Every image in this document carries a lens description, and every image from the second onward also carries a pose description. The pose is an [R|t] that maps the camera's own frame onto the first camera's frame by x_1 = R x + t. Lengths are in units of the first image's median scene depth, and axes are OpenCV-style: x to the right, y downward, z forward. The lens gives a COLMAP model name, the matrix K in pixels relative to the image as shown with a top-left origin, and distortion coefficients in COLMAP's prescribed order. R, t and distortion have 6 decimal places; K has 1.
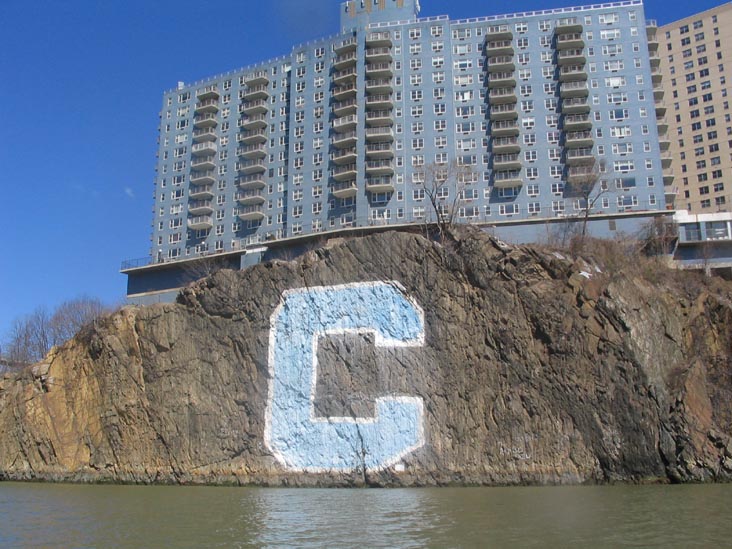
lens RADIAL K [[748.2, 0, 367.4], [0, 748.2, 273.9], [0, 0, 1]] dist [-0.145652, 0.000000]
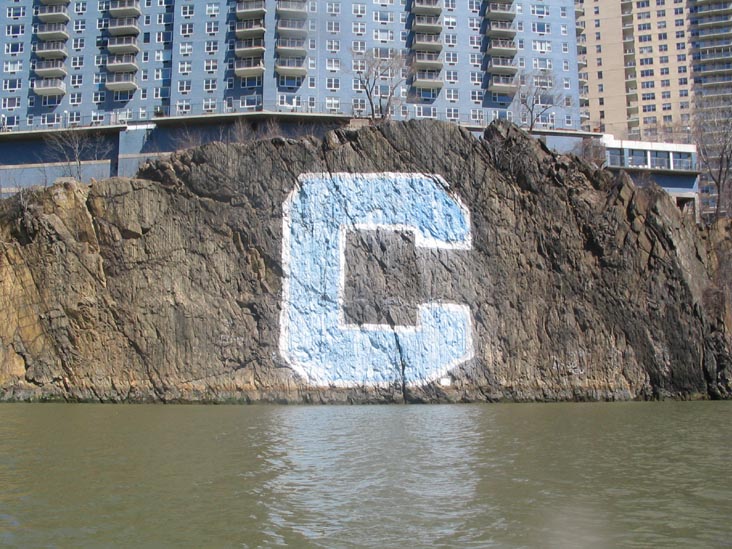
lens RADIAL K [[786.0, 0, 364.5], [0, 786.0, 279.8], [0, 0, 1]] dist [-0.136865, 0.000000]
pose [[0.940188, 0.049542, 0.337035, -0.339213], [-0.090706, 0.990059, 0.107501, 0.039233], [-0.328359, -0.131642, 0.935335, 0.135899]]
